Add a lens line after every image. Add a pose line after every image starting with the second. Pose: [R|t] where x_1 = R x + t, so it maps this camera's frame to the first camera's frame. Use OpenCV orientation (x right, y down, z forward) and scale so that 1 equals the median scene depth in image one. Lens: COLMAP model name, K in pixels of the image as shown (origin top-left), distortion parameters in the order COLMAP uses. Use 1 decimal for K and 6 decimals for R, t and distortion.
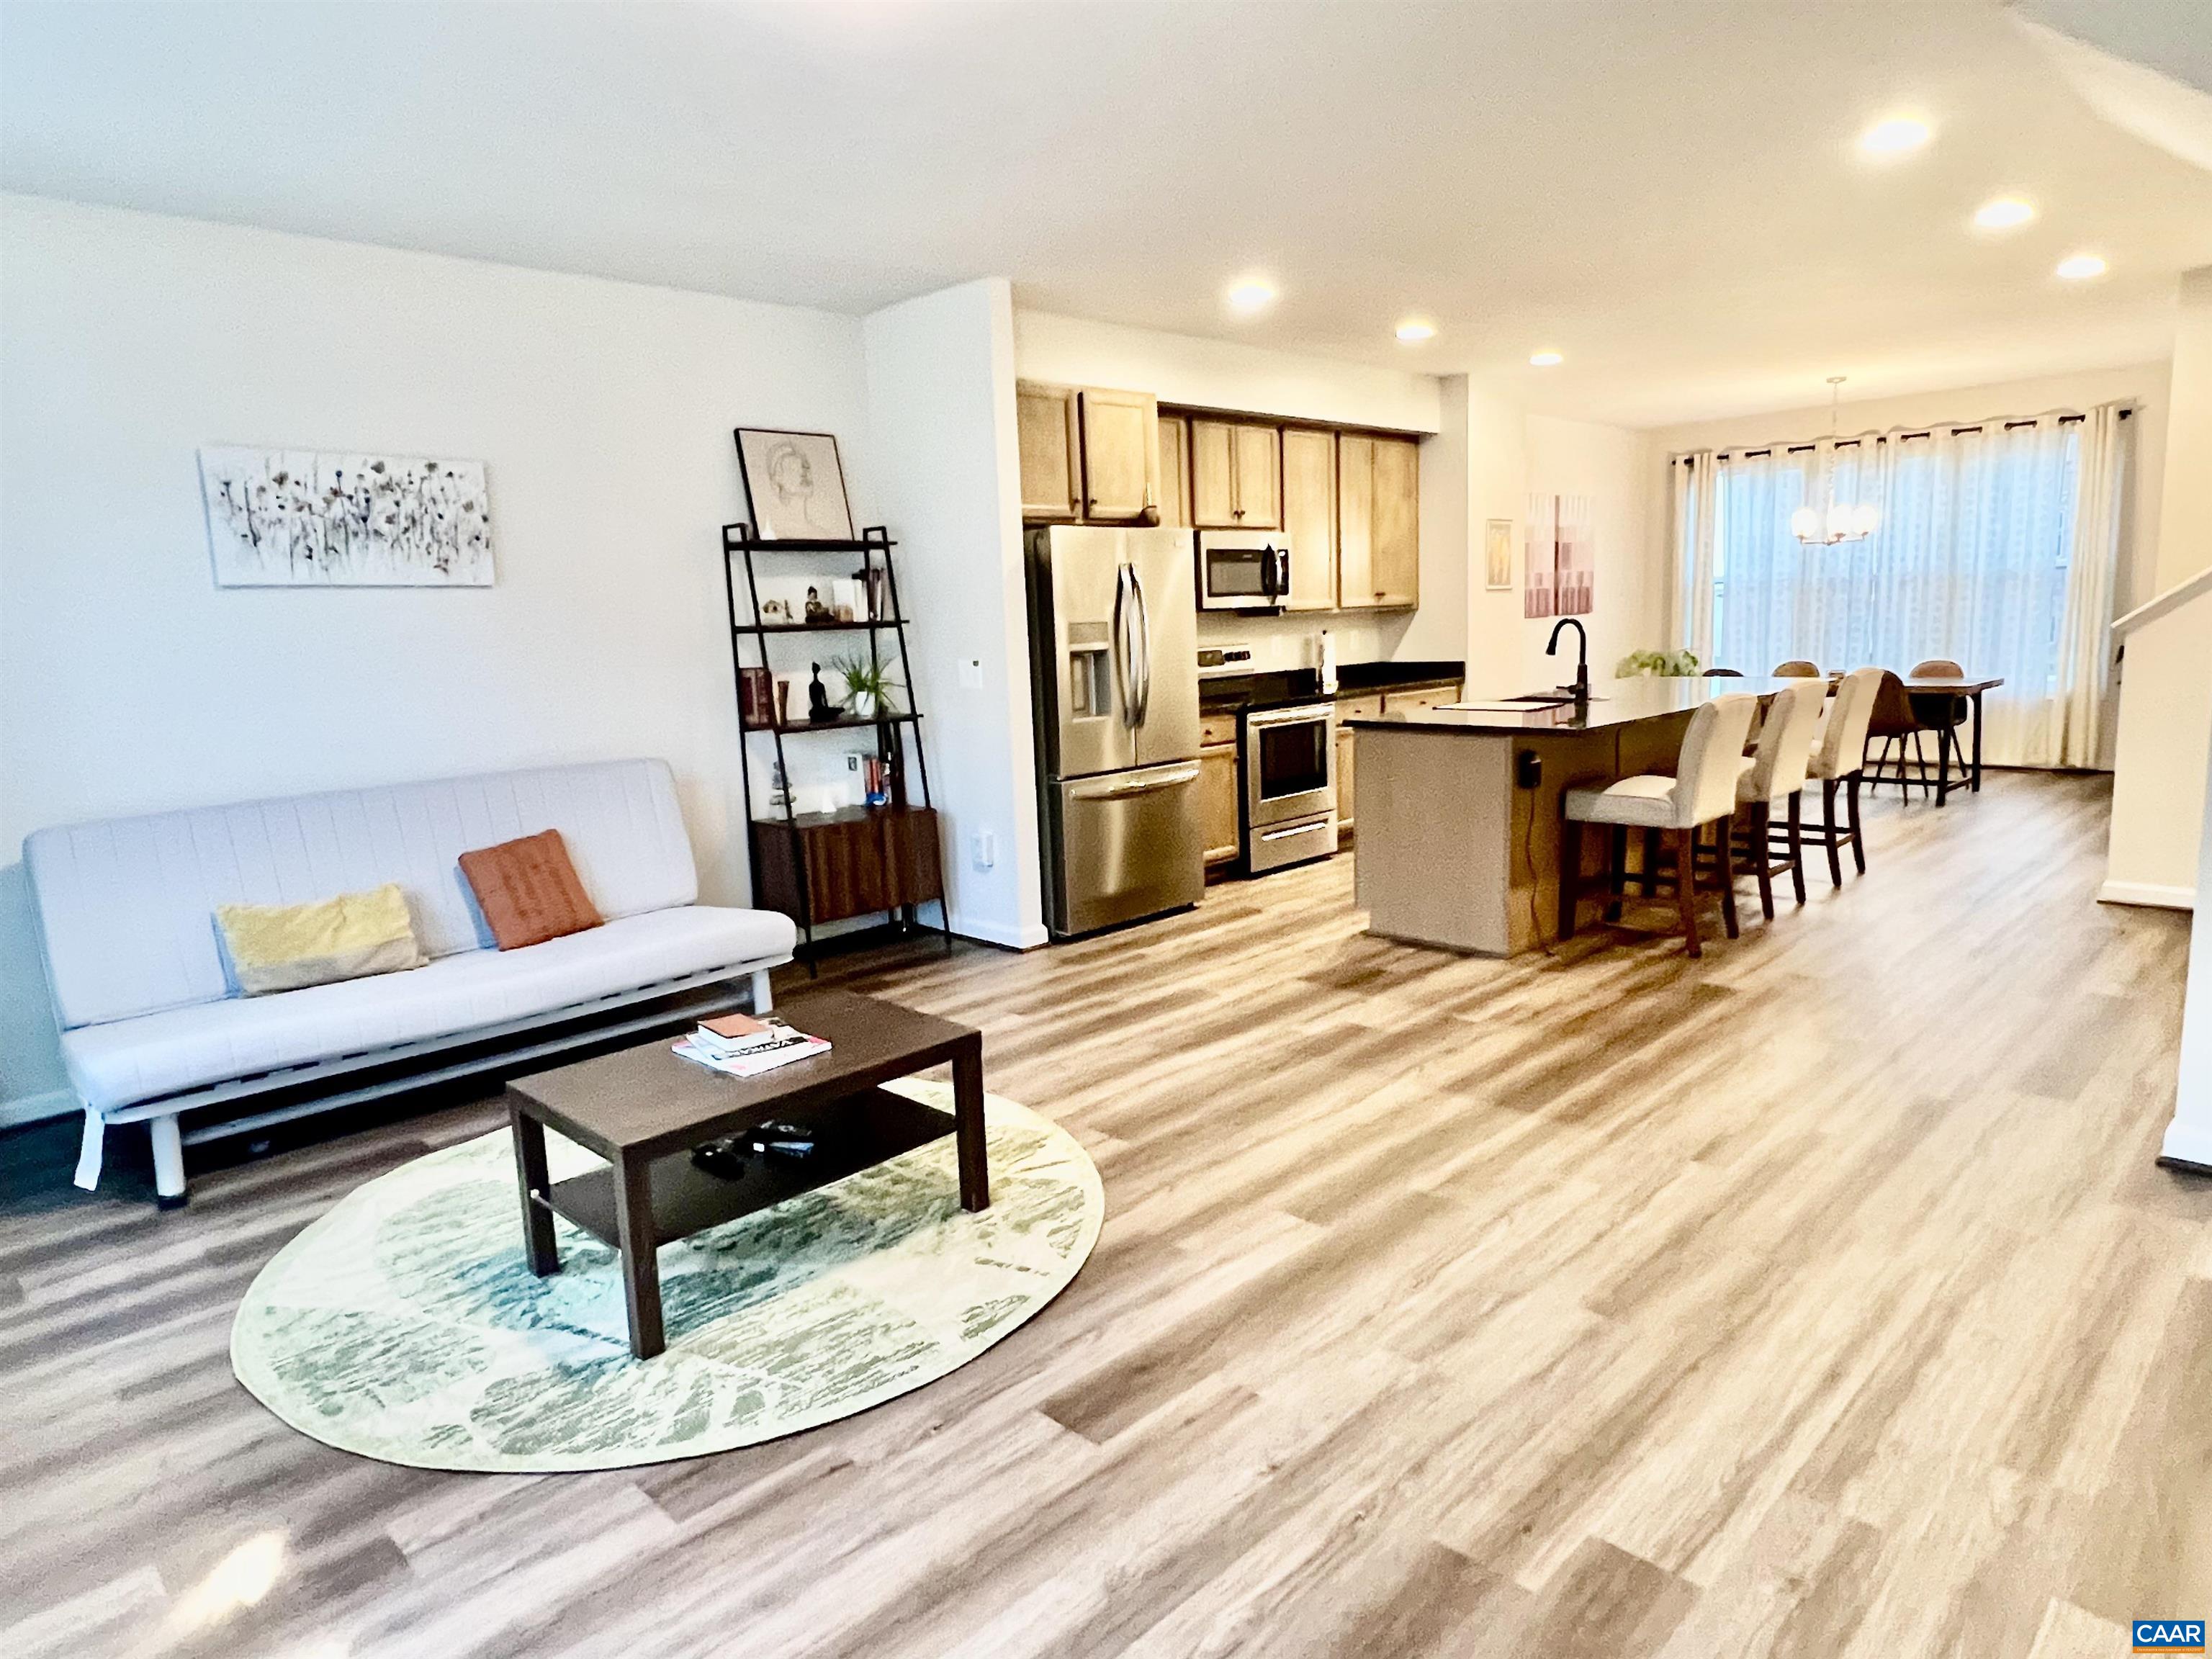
lens RADIAL K [[1332.9, 0, 1099.5], [0, 1332.9, 835.0], [0, 0, 1]] dist [-0.005757, 0.003608]
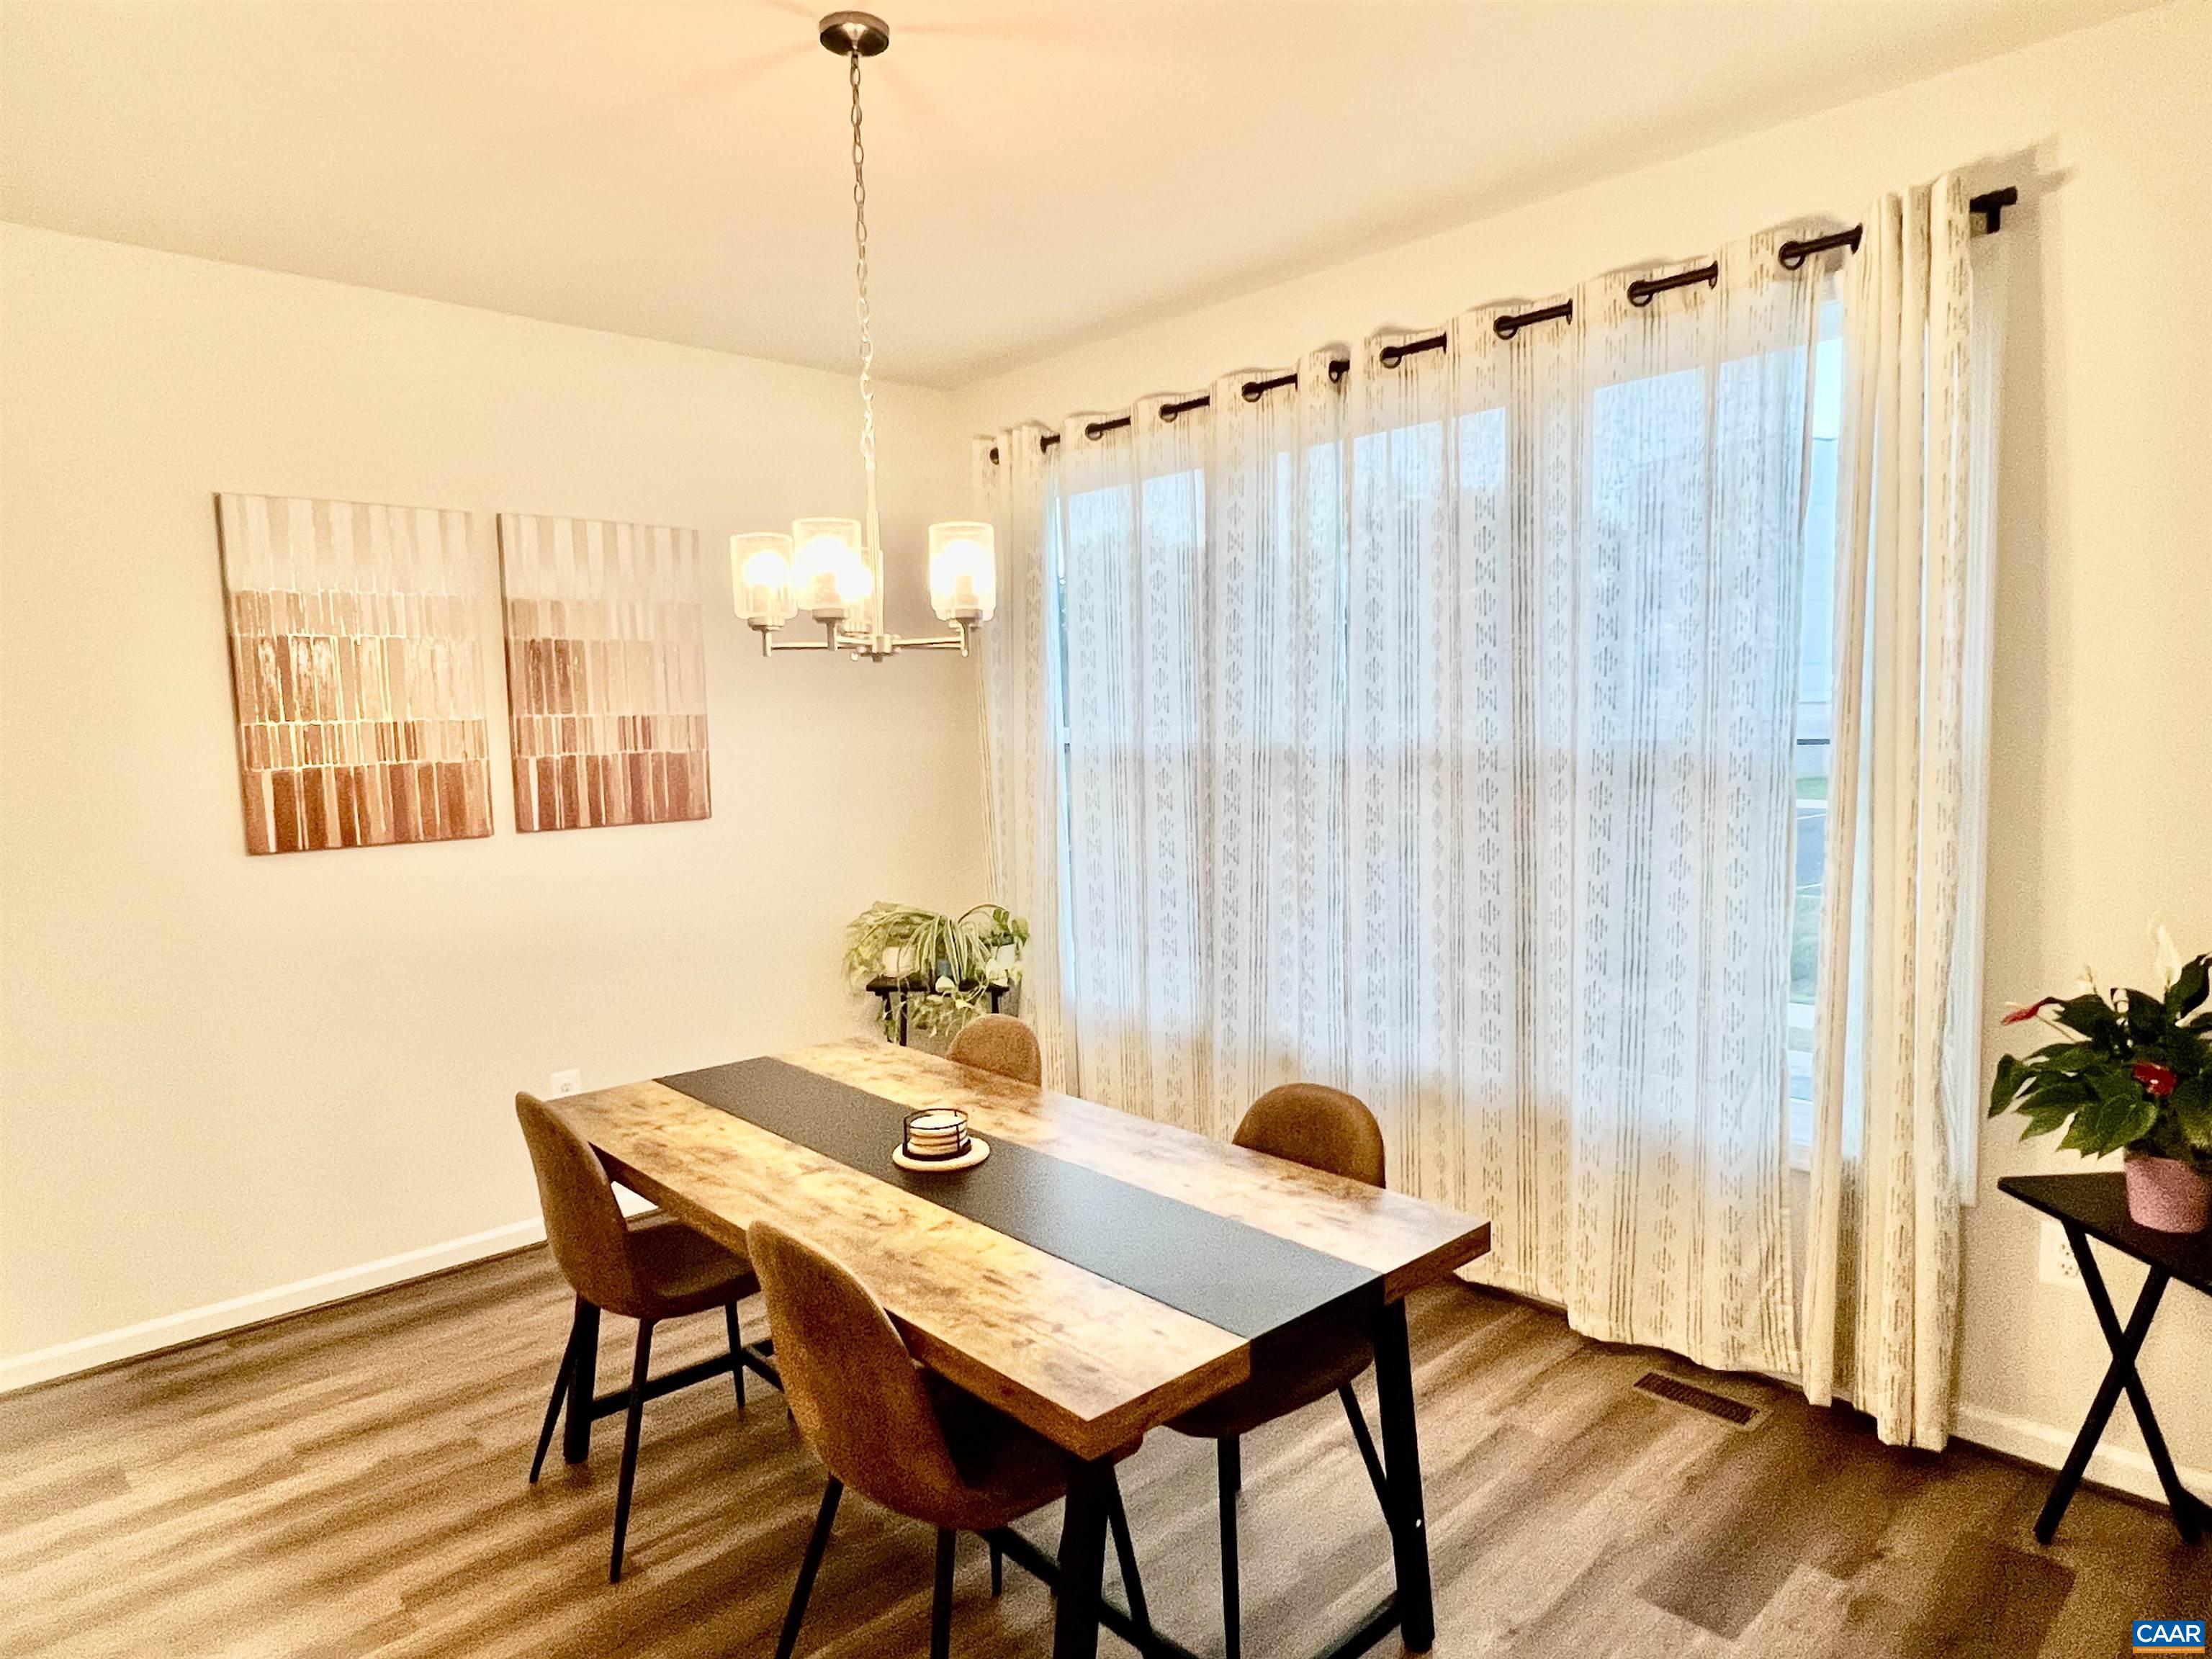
lens RADIAL K [[1332.9, 0, 1076.4], [0, 1332.9, 835.9], [0, 0, 1]] dist [-0.005757, 0.003608]
pose [[0.999110, 0.021595, -0.036244, 0.929817], [-0.024245, 0.996937, -0.074358, -0.252431], [0.034527, 0.075171, 0.996573, 1.140313]]
